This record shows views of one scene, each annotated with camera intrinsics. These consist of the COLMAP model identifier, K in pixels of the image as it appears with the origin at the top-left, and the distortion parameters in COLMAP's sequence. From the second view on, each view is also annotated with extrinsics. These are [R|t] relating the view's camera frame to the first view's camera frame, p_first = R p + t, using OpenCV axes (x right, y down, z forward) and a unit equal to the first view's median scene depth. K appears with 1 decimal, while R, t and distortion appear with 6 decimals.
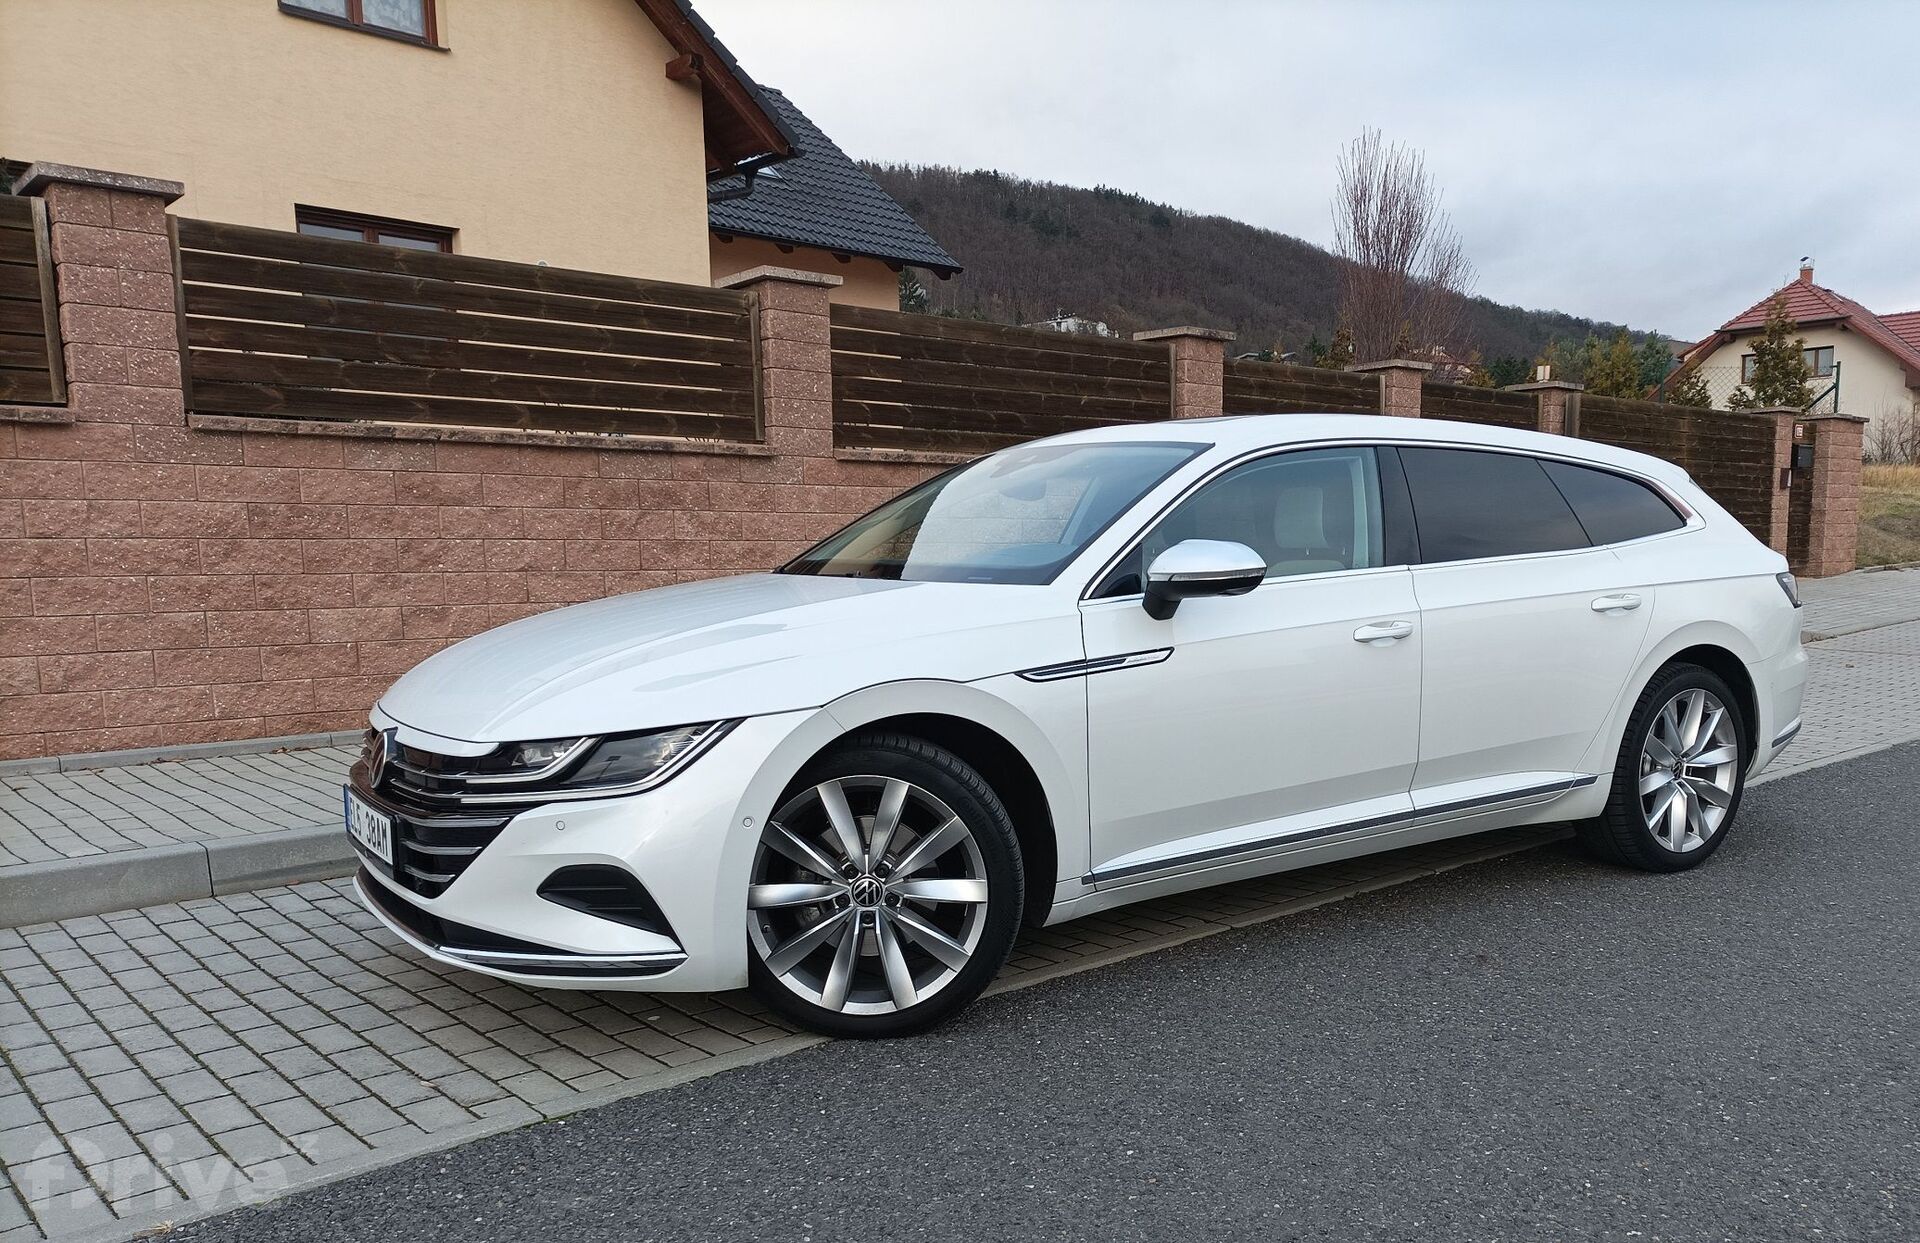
lens RADIAL K [[1436.5, 0, 1078.1], [0, 1436.5, 820.4], [0, 0, 1]] dist [0.042967, -0.004741]
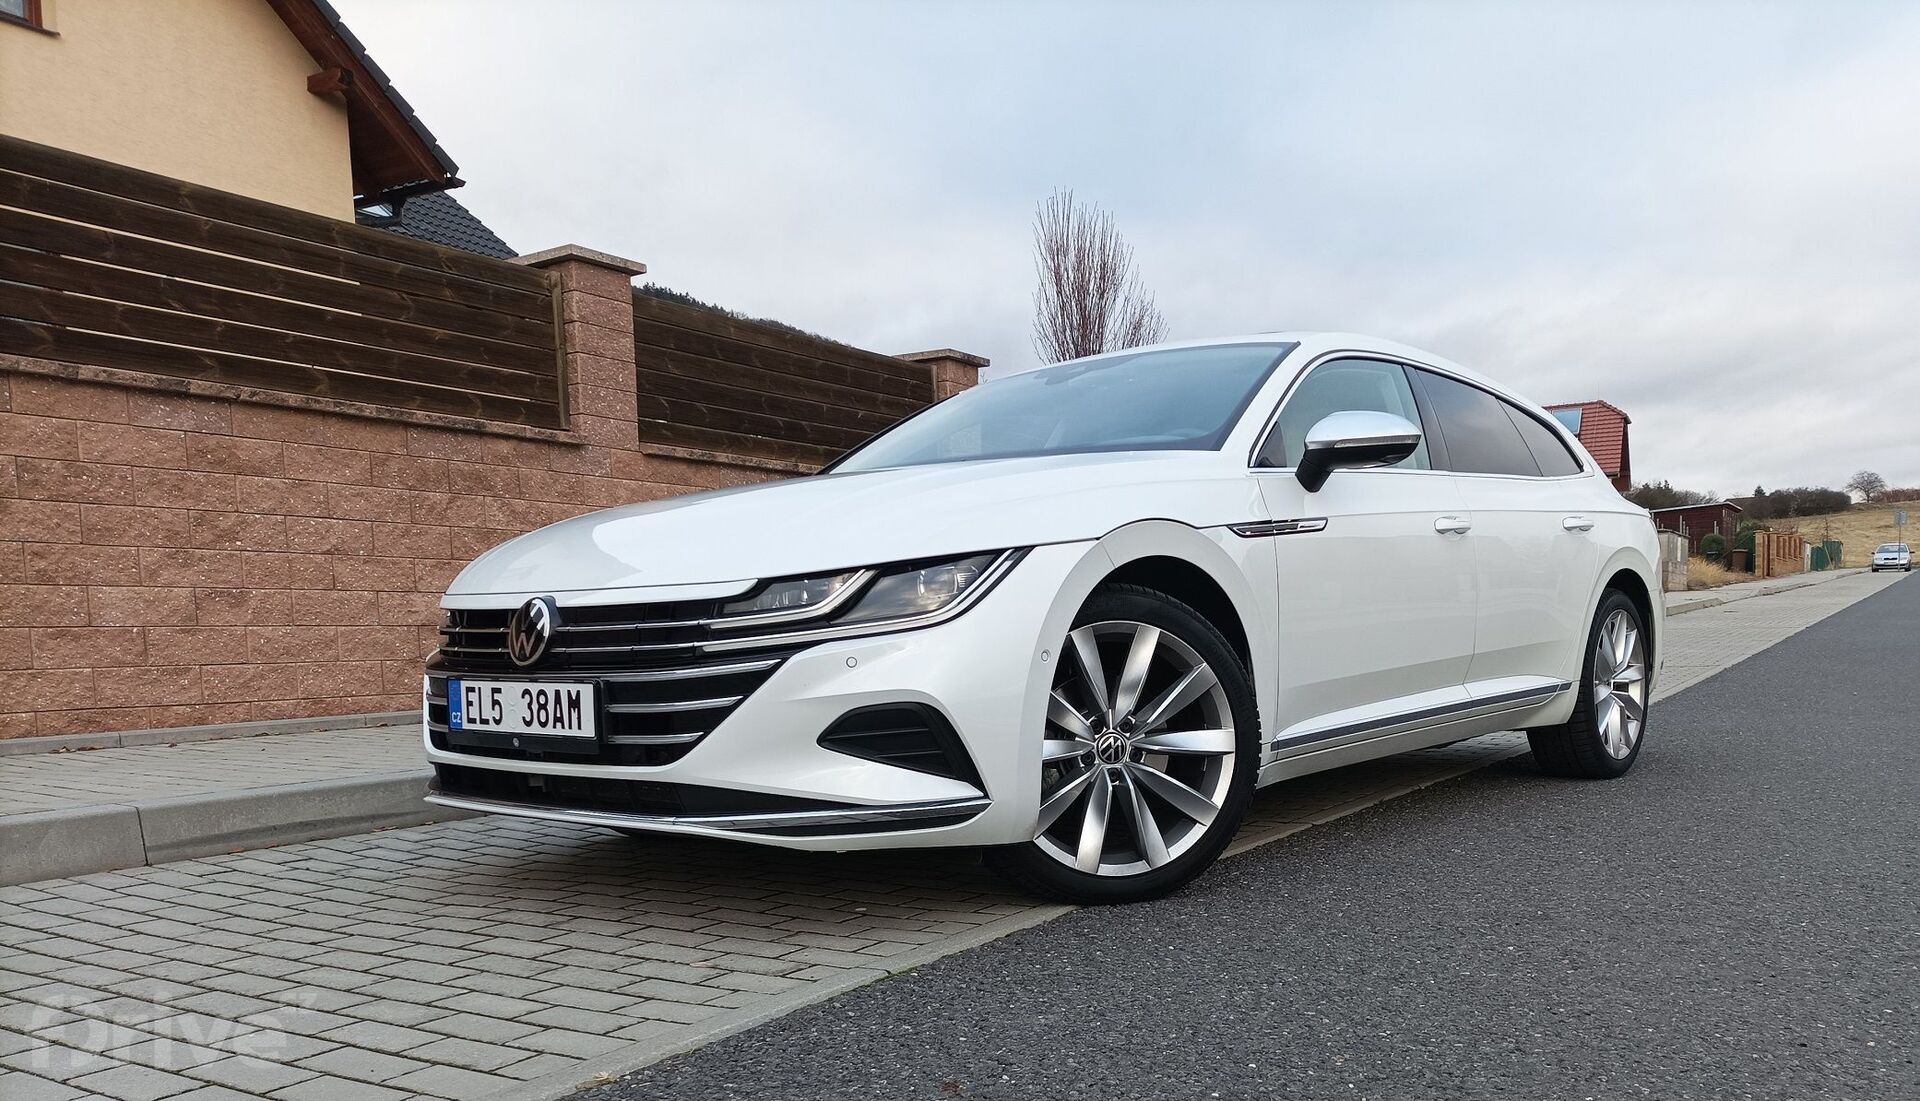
lens RADIAL K [[1421.2, 0, 1046.3], [0, 1421.2, 816.2], [0, 0, 1]] dist [0.033142, -0.006483]
pose [[0.962046, -0.050757, 0.268127, -0.228644], [0.067864, 0.996182, -0.054917, 0.074012], [-0.264316, 0.071029, 0.961817, 0.055610]]
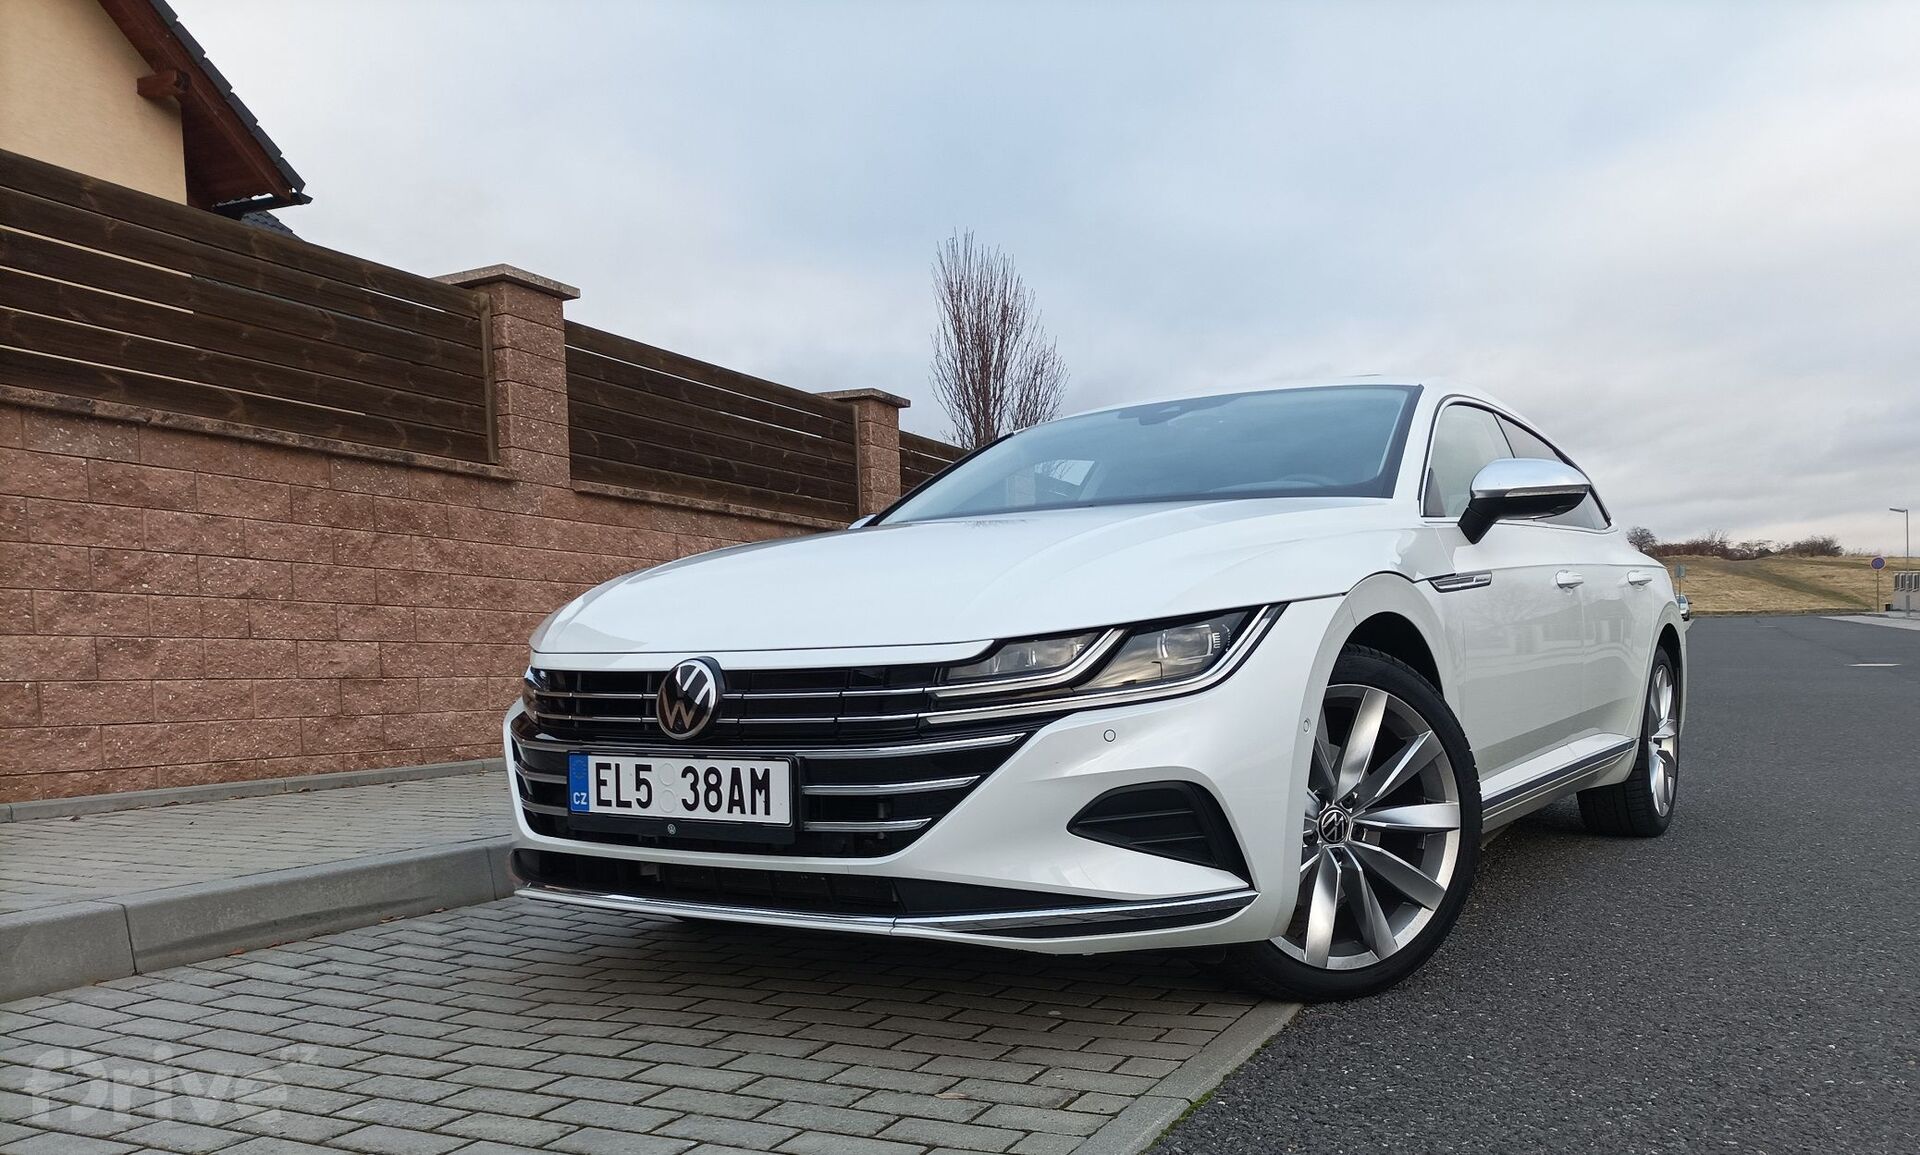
lens RADIAL K [[1428.2, 0, 1035.2], [0, 1428.2, 815.0], [0, 0, 1]] dist [0.032926, -0.009547]
pose [[0.923246, -0.052293, 0.380635, -0.326404], [0.088097, 0.993112, -0.077246, 0.048190], [-0.373974, 0.104850, 0.921494, 0.145705]]
